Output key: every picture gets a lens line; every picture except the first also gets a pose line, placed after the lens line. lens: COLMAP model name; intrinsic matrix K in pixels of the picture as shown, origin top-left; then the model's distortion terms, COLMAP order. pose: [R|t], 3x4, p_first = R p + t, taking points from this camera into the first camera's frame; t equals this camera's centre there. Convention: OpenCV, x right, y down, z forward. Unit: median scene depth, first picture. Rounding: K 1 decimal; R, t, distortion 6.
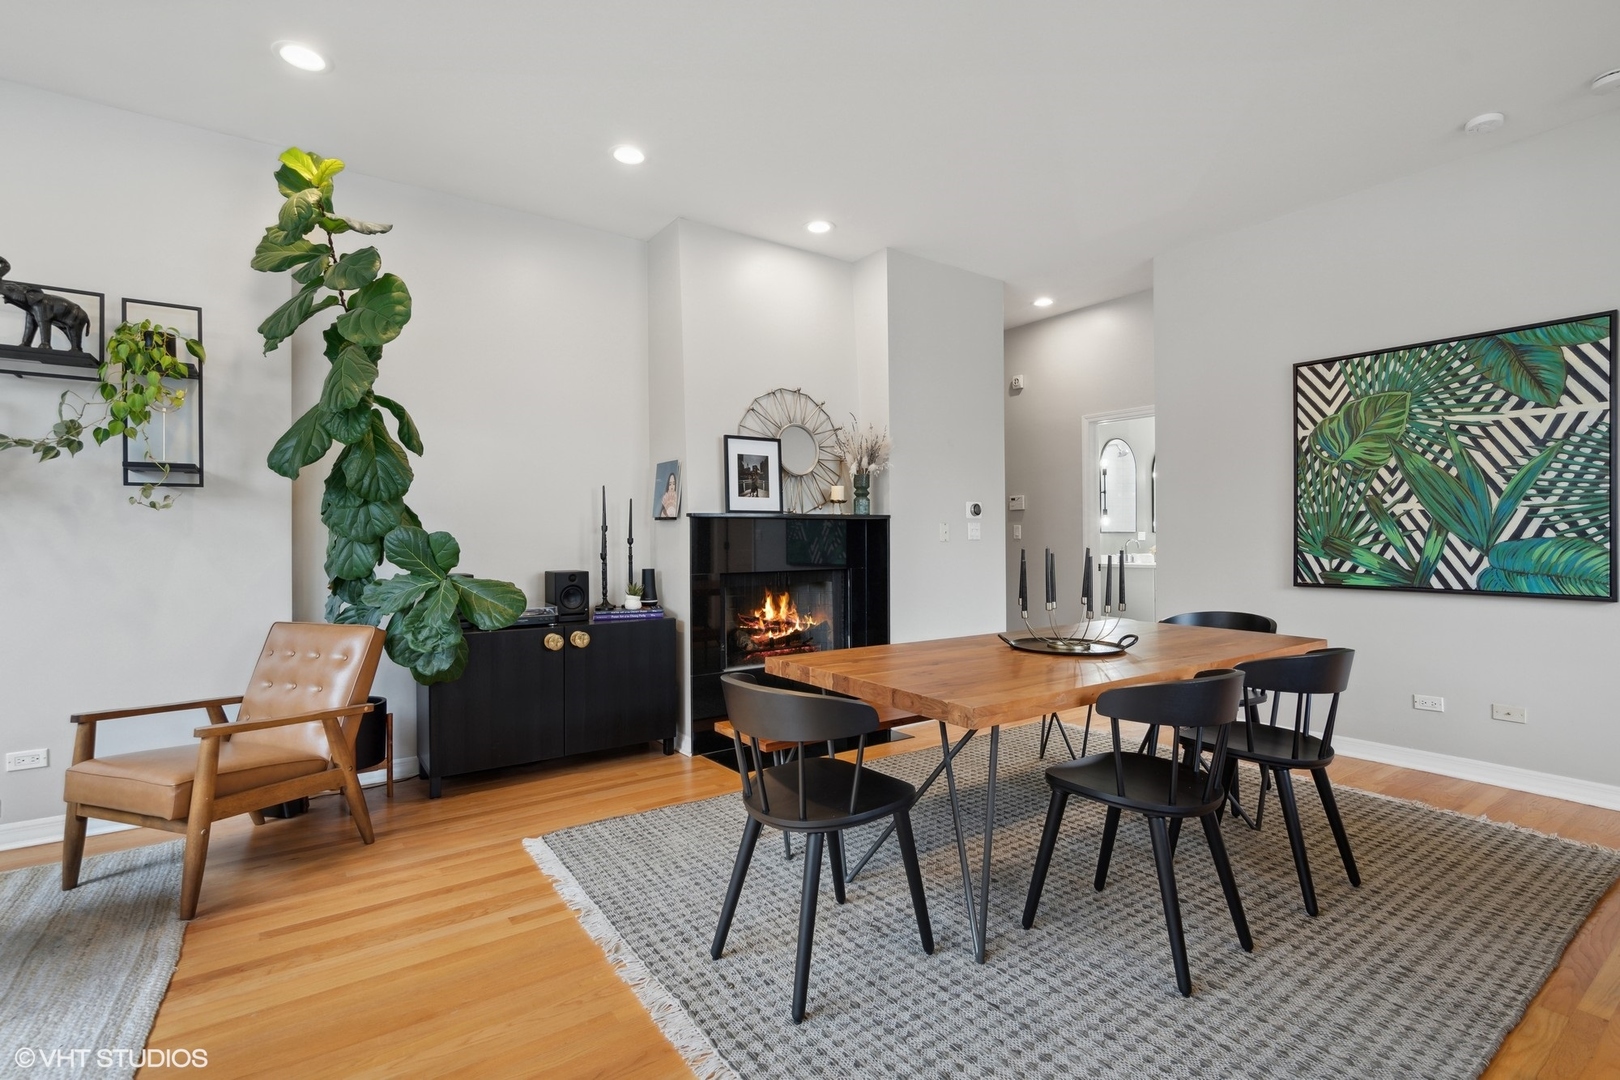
lens RADIAL K [[756.7, 0, 804.7], [0, 756.7, 529.6], [0, 0, 1]] dist [0.014357, 0.000712]
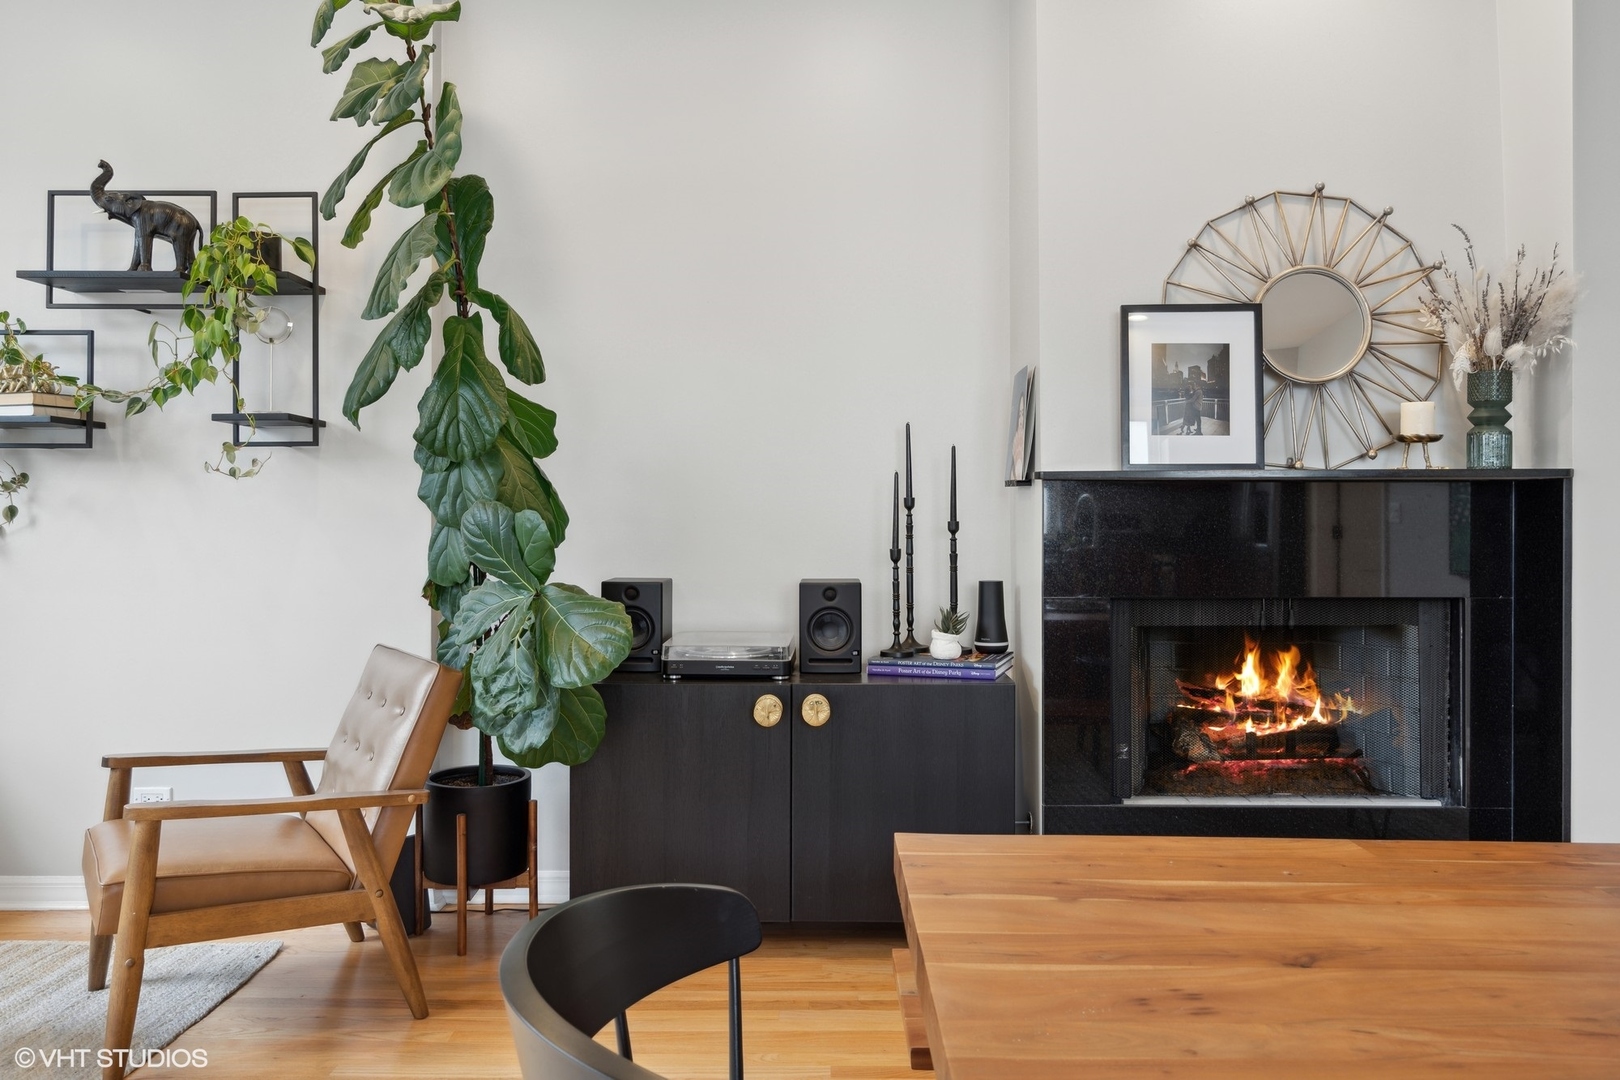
lens RADIAL K [[1142.8, 0, 842.3], [0, 1142.8, 530.3], [0, 0, 1]] dist [0.010716, 0.004284]
pose [[0.816482, 0.011999, -0.577246, 0.163003], [0.002620, 0.999697, 0.024486, -0.002181], [0.577364, -0.021505, 0.816203, 0.304043]]
